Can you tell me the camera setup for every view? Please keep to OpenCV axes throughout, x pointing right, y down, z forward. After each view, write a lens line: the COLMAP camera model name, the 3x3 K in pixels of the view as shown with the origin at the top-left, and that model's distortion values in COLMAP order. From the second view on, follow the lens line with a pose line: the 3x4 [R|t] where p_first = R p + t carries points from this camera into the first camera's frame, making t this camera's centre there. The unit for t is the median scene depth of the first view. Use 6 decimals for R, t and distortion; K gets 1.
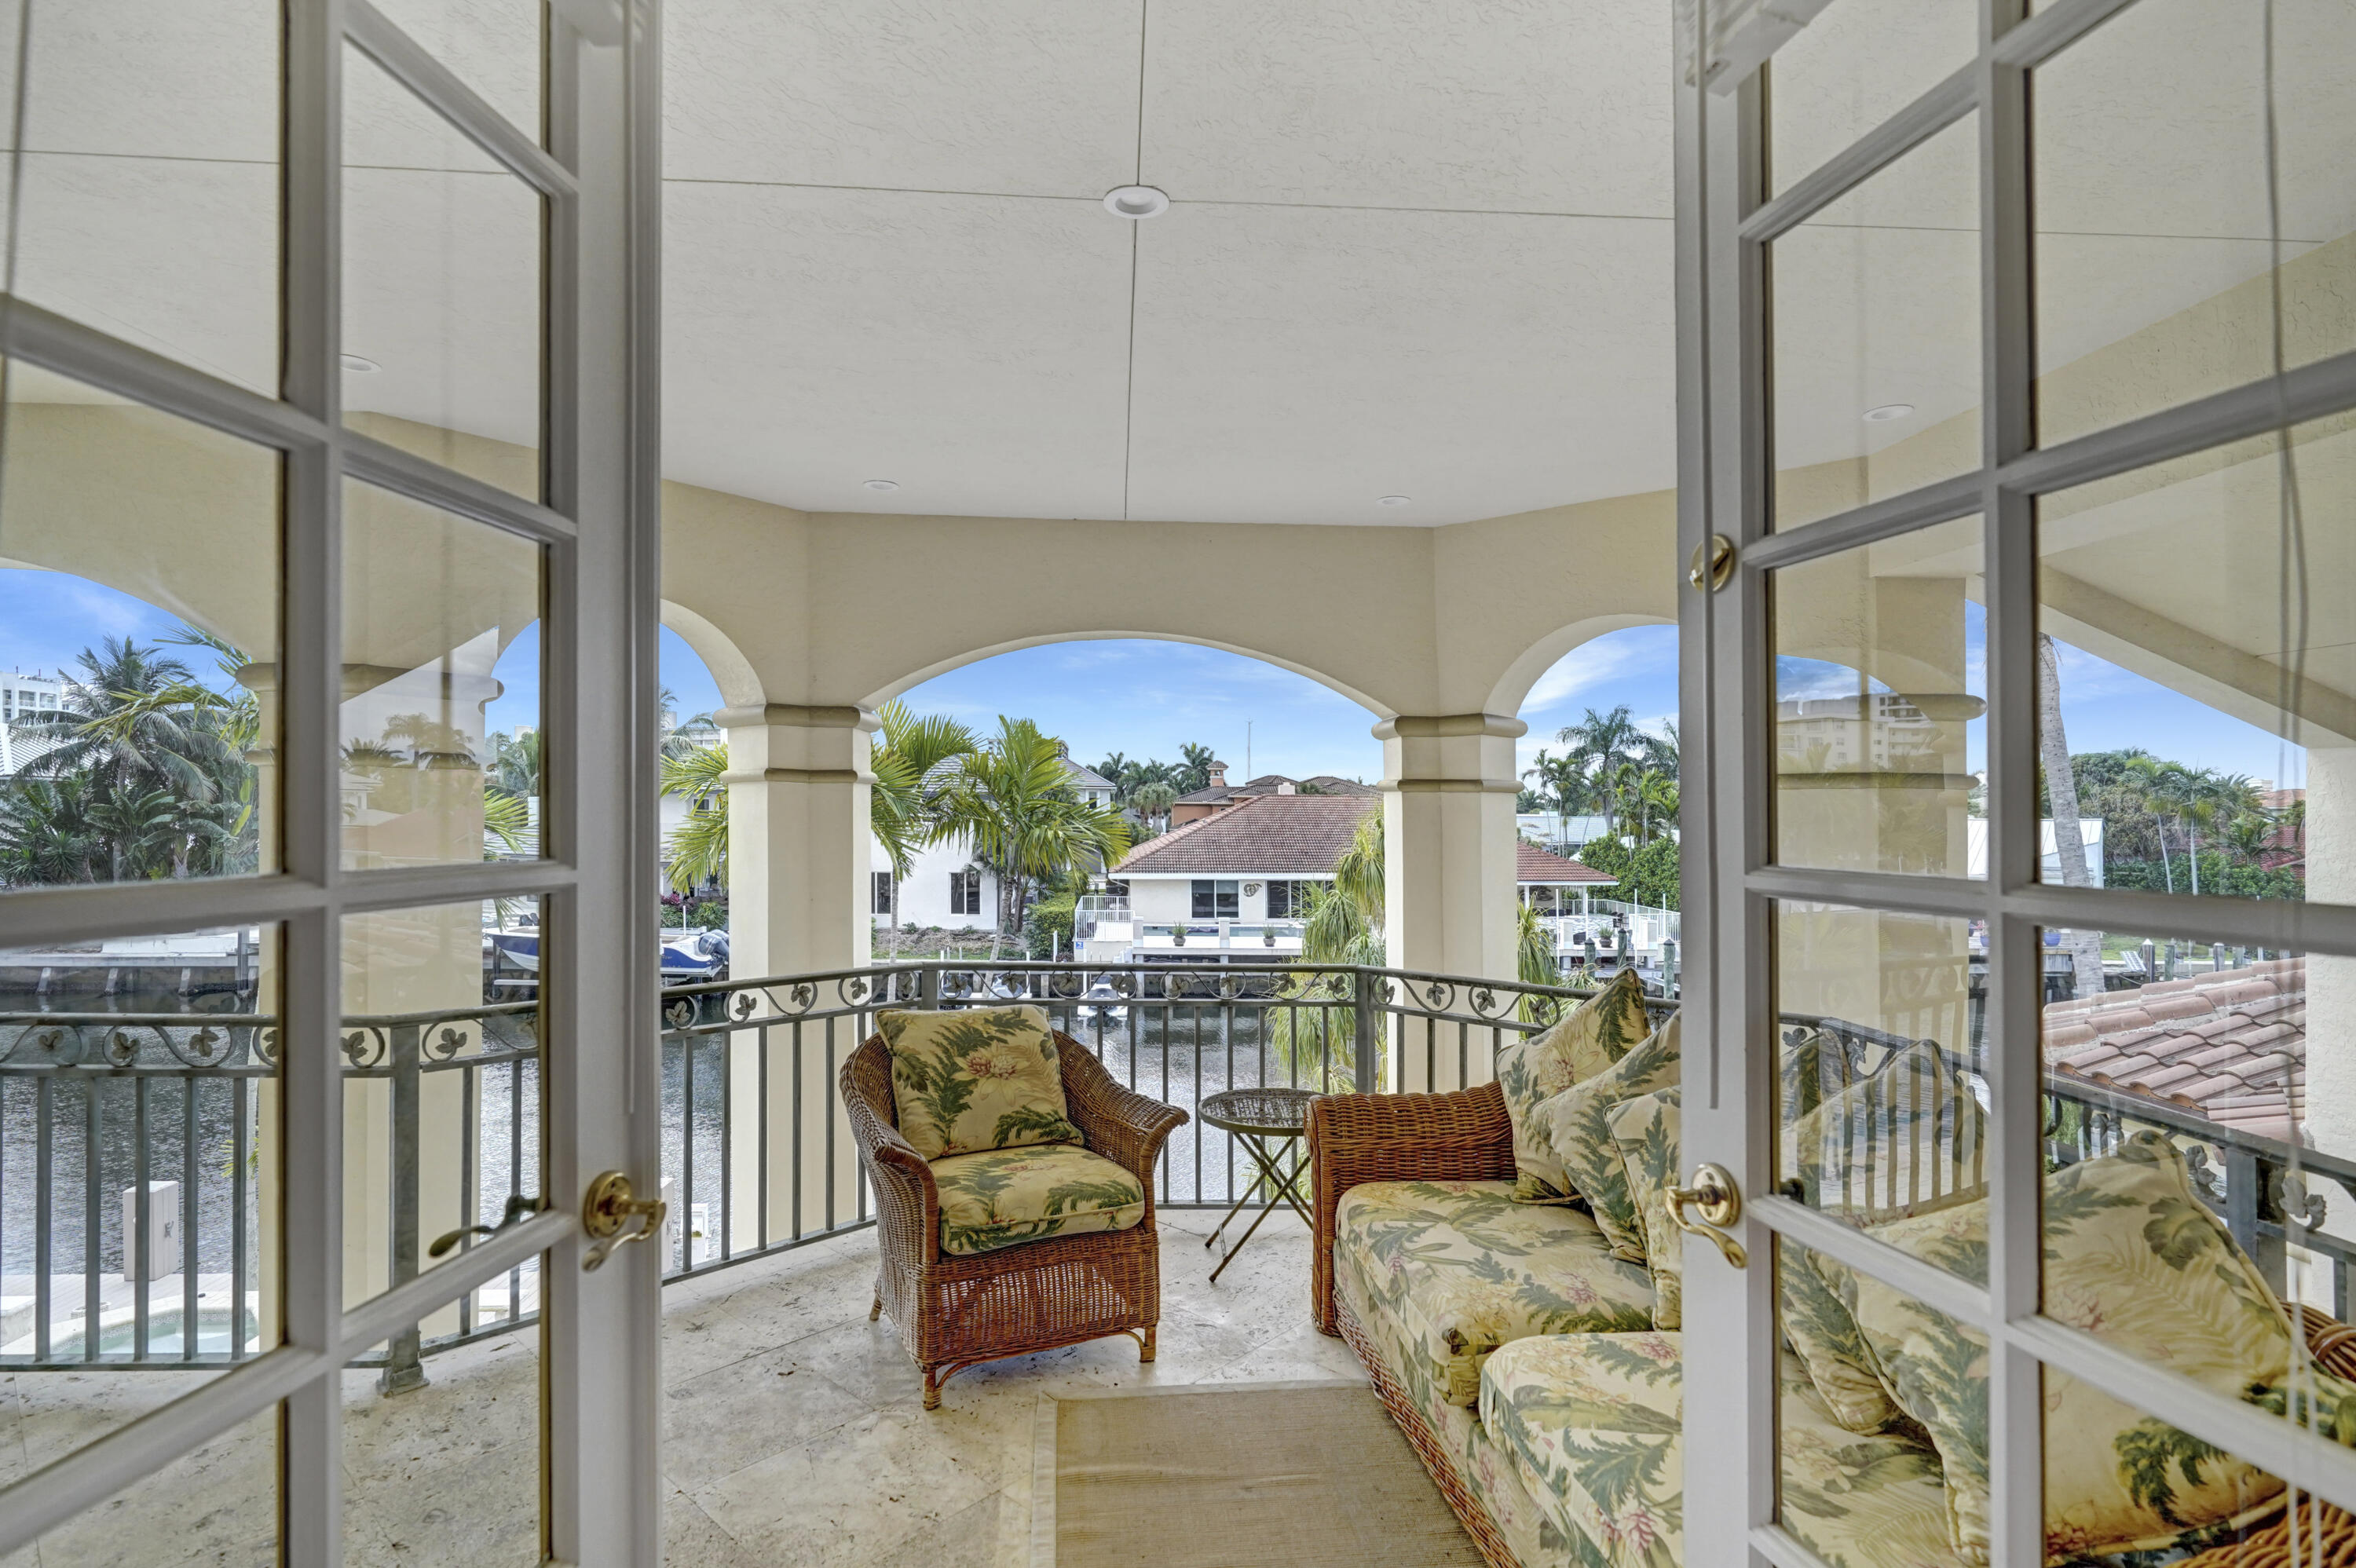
lens RADIAL K [[1105.0, 0, 1178.0], [0, 1105.0, 784.0], [0, 0, 1]] dist [0.001745, 0.000146]
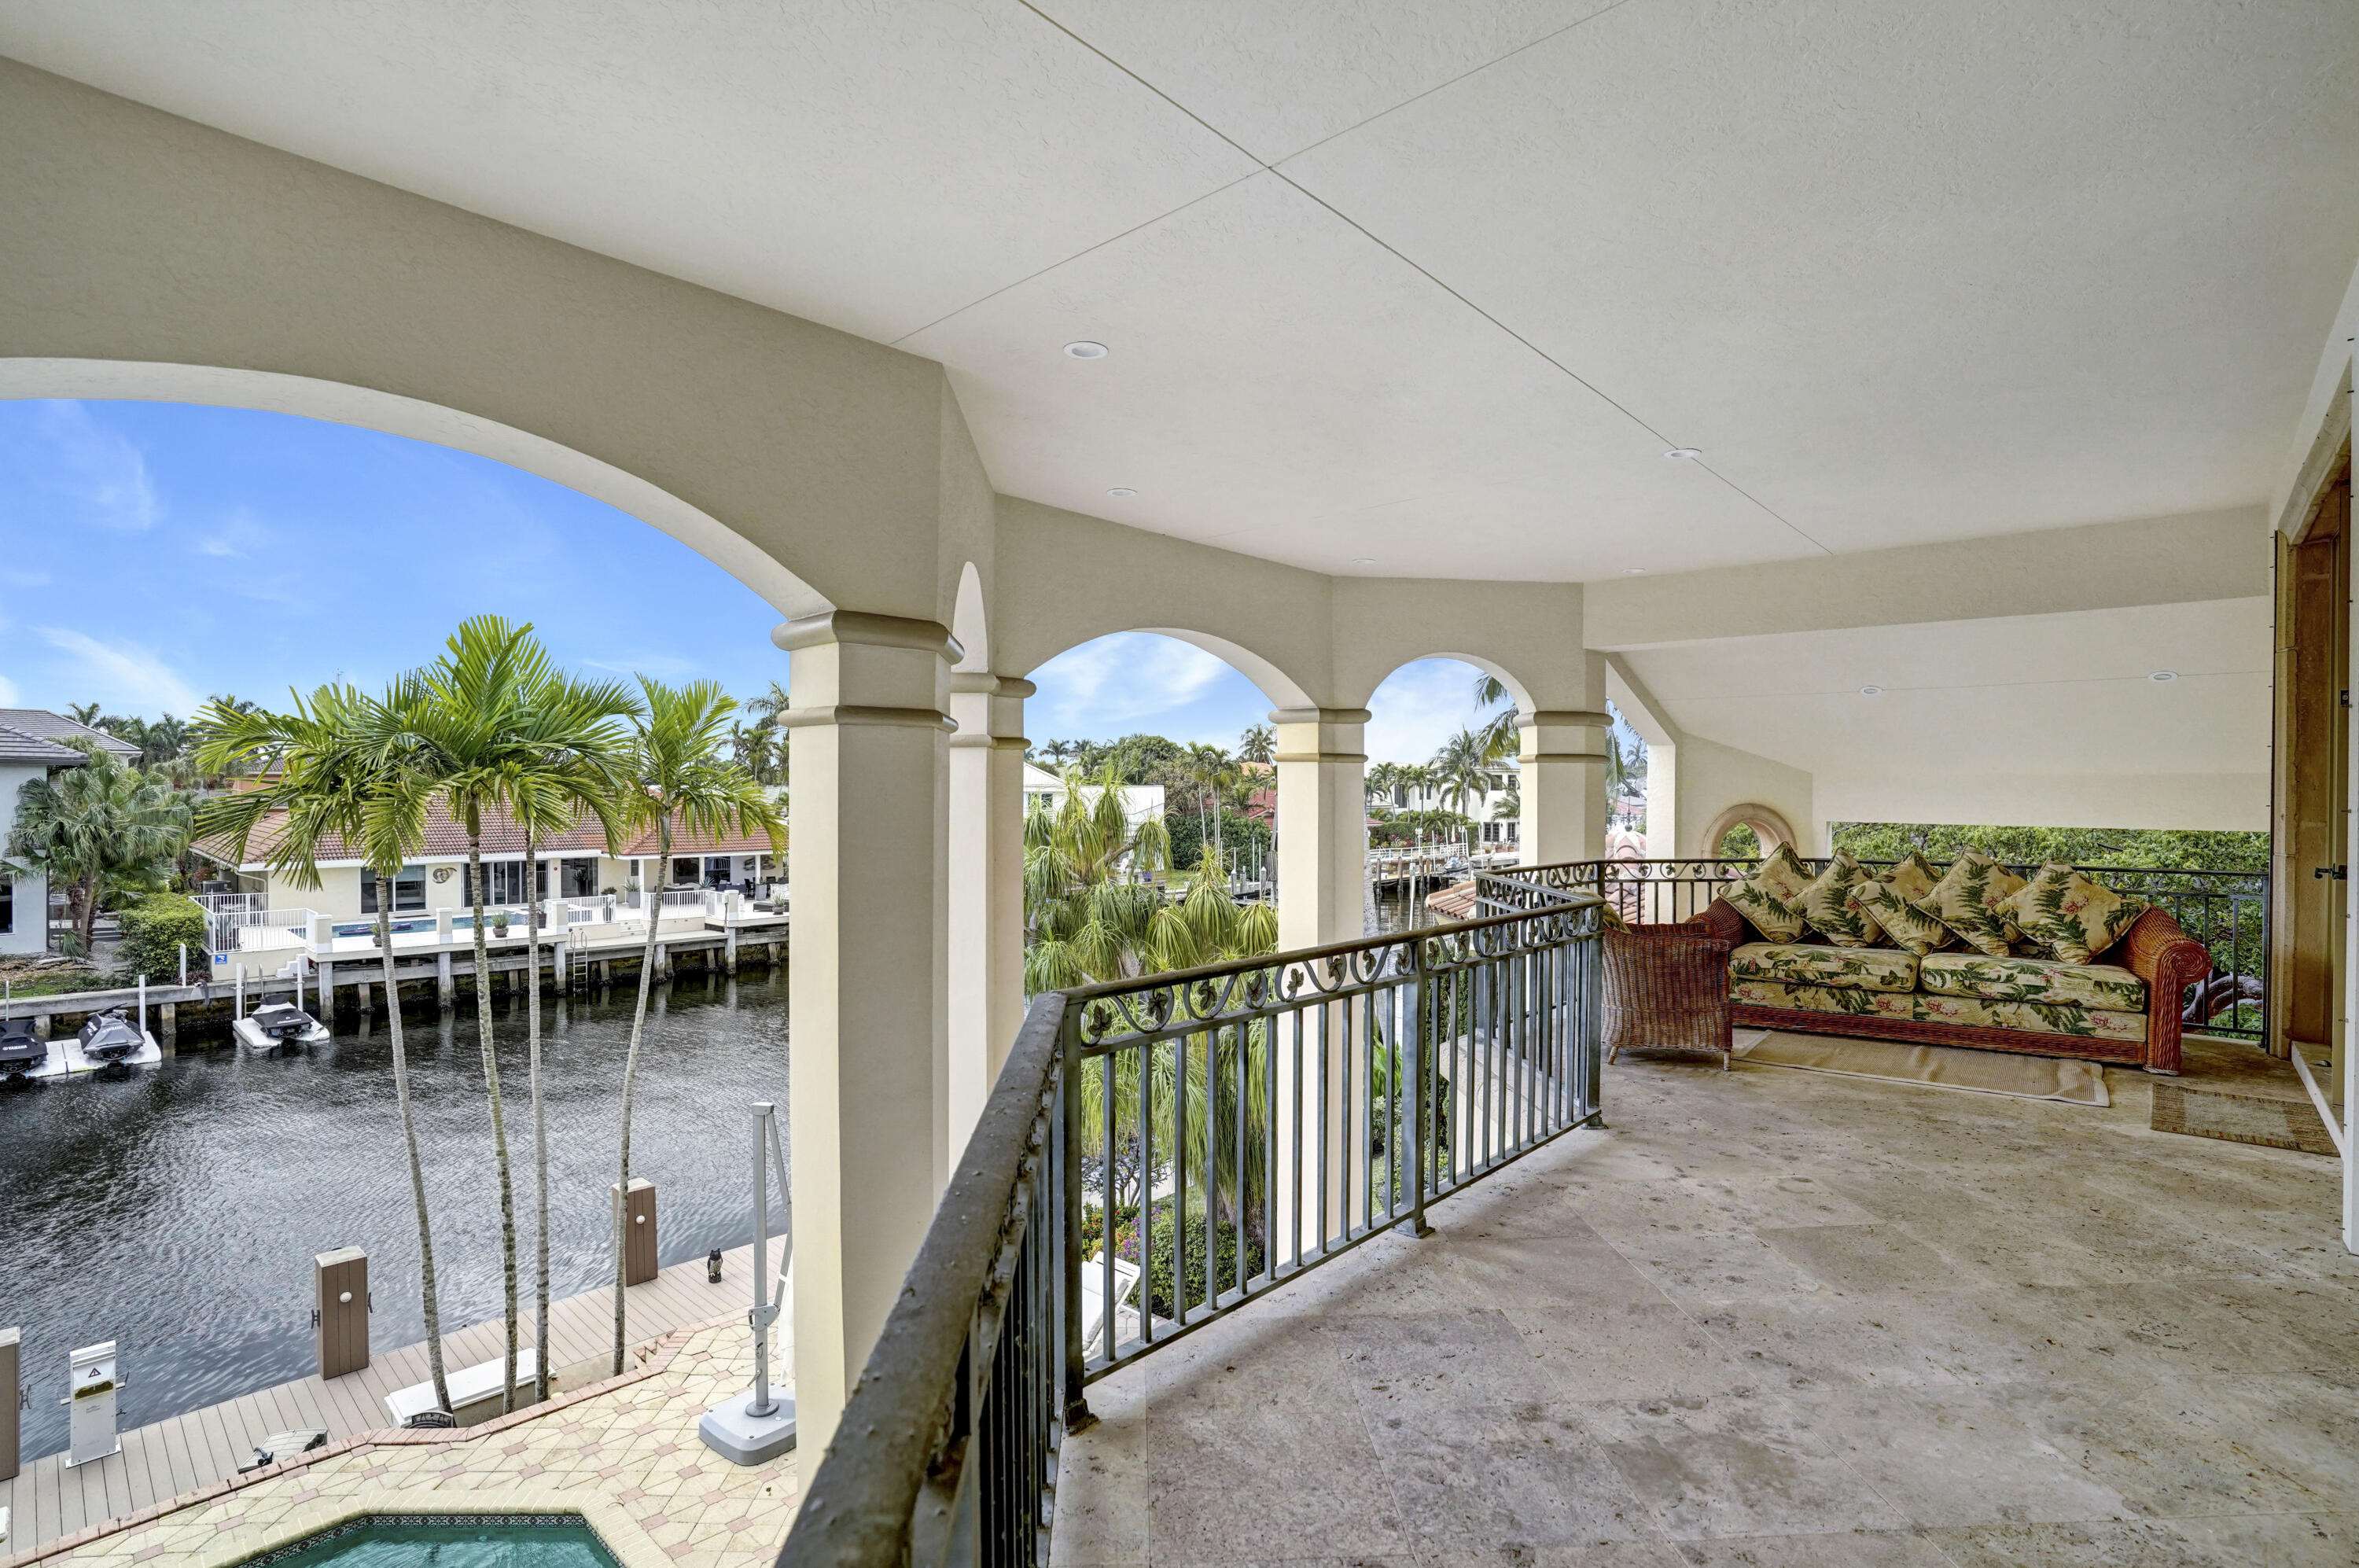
lens RADIAL K [[1128.0, 0, 1152.5], [0, 1128.0, 778.0], [0, 0, 1]] dist [-0.067811, 0.027516]
pose [[0.722969, -0.001588, 0.690879, -0.129127], [-0.012886, 0.999792, 0.015782, 0.000996], [-0.690760, -0.020313, 0.722799, 0.017374]]
